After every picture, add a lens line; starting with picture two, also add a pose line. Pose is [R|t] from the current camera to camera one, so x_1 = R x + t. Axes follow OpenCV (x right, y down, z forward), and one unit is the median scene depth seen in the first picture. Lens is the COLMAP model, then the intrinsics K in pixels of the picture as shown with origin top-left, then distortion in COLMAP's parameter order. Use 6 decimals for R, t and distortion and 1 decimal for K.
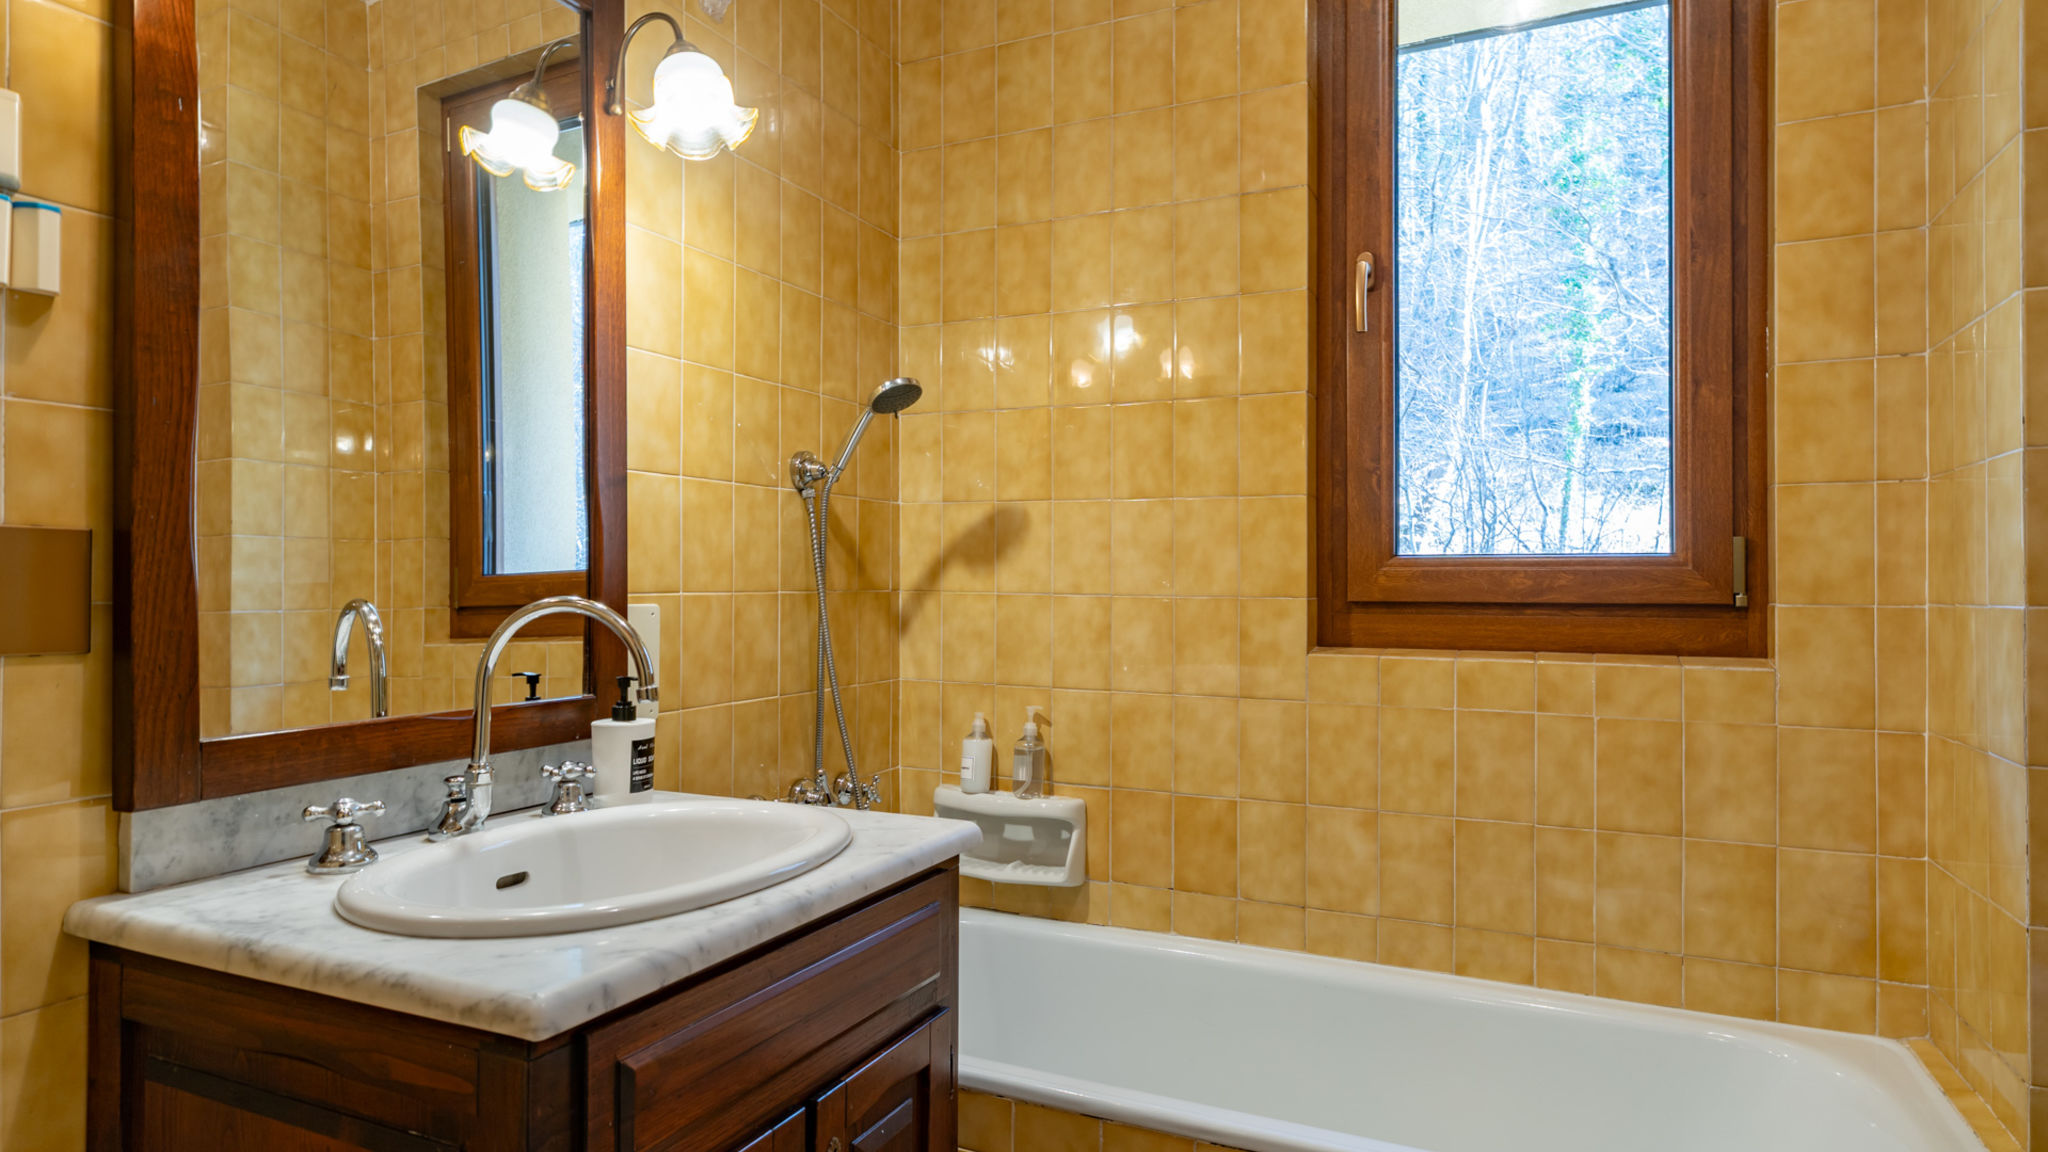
lens RADIAL K [[1127.2, 0, 1021.8], [0, 1127.2, 565.4], [0, 0, 1]] dist [-0.004241, -0.000059]
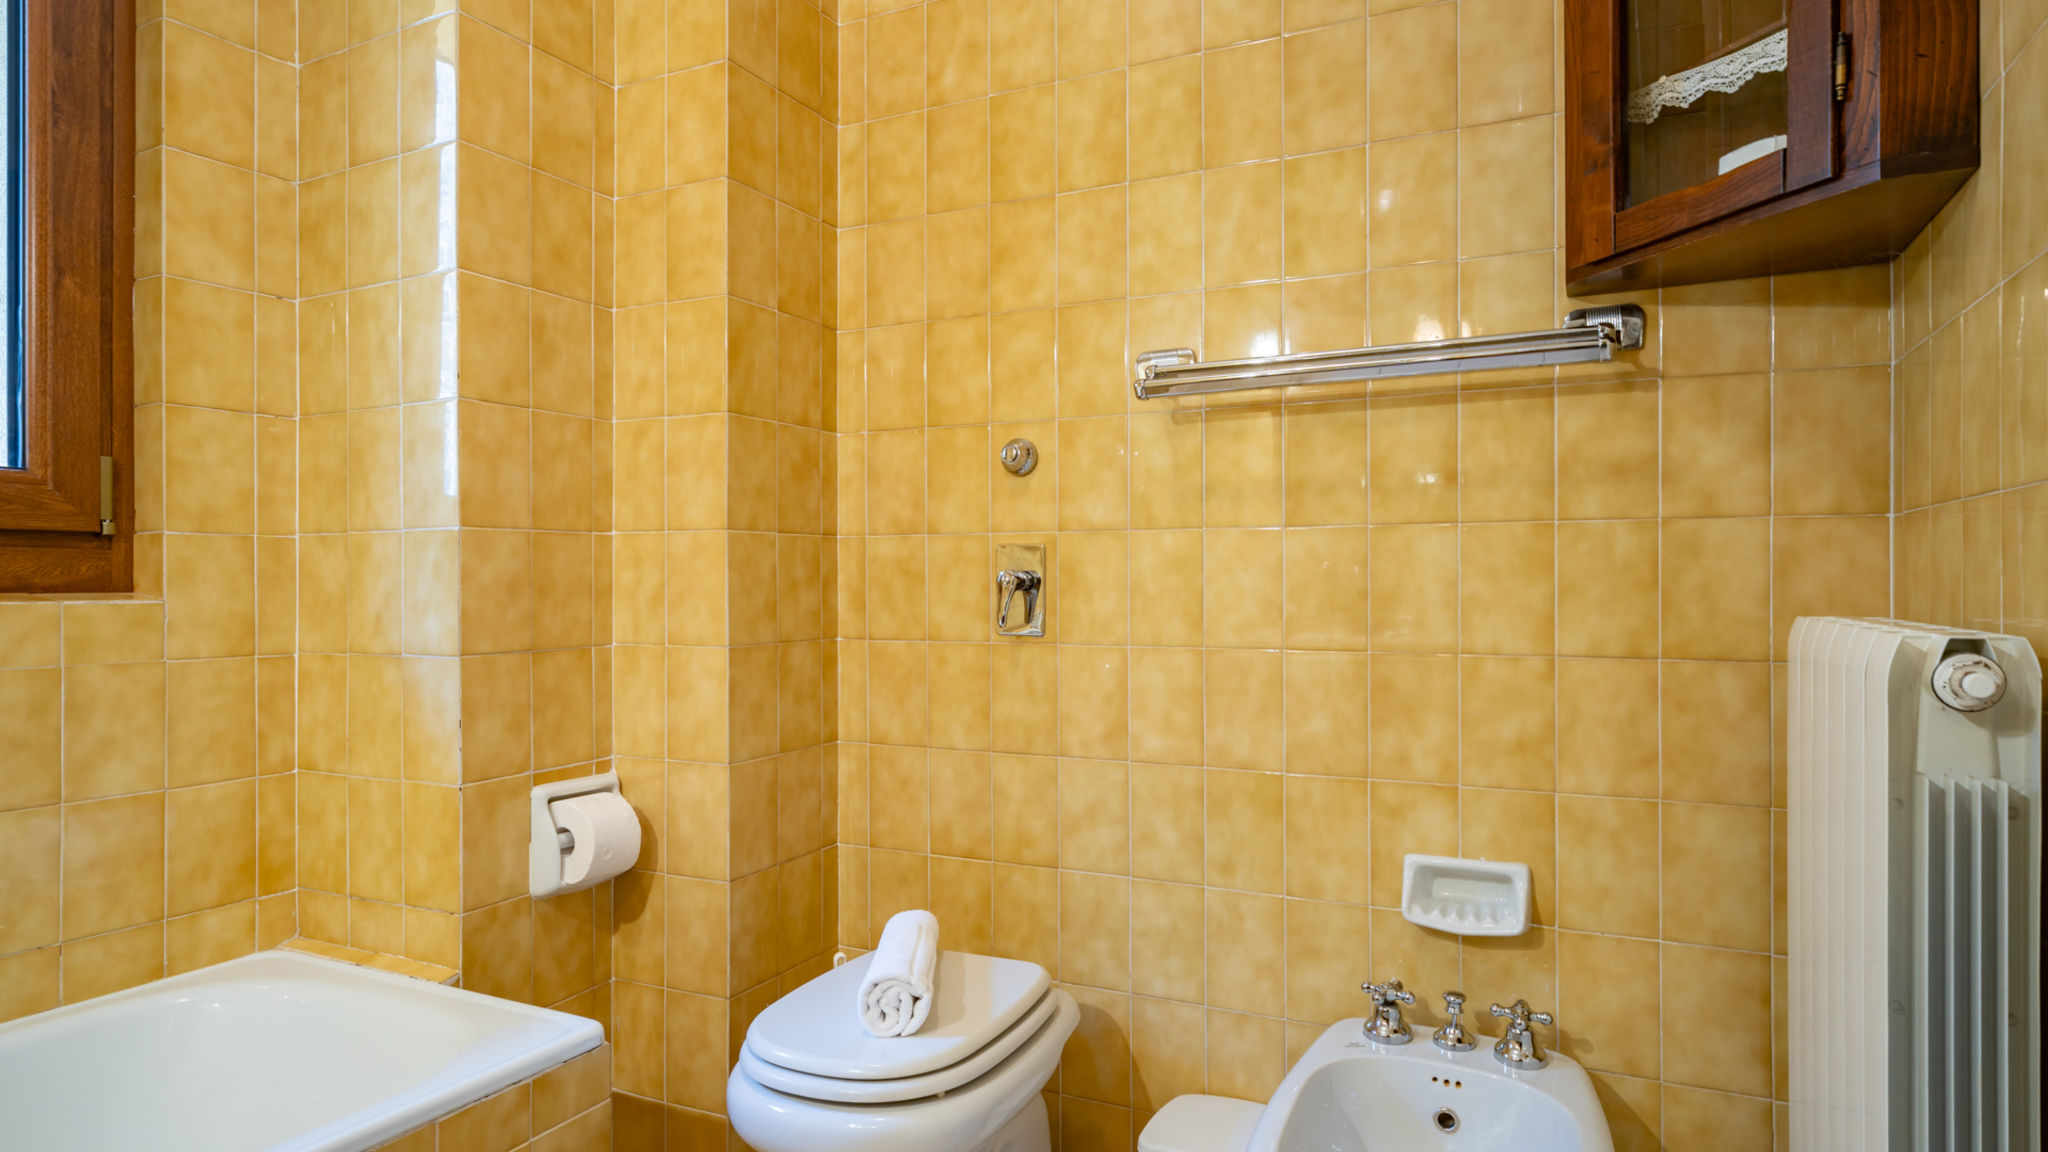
lens RADIAL K [[1158.7, 0, 1020.1], [0, 1158.7, 567.8], [0, 0, 1]] dist [0.000551, 0.000423]
pose [[0.031175, 0.008241, 0.999480, -0.247250], [-0.015141, 0.999855, -0.007772, 0.057033], [-0.999399, -0.014891, 0.031295, 0.242174]]
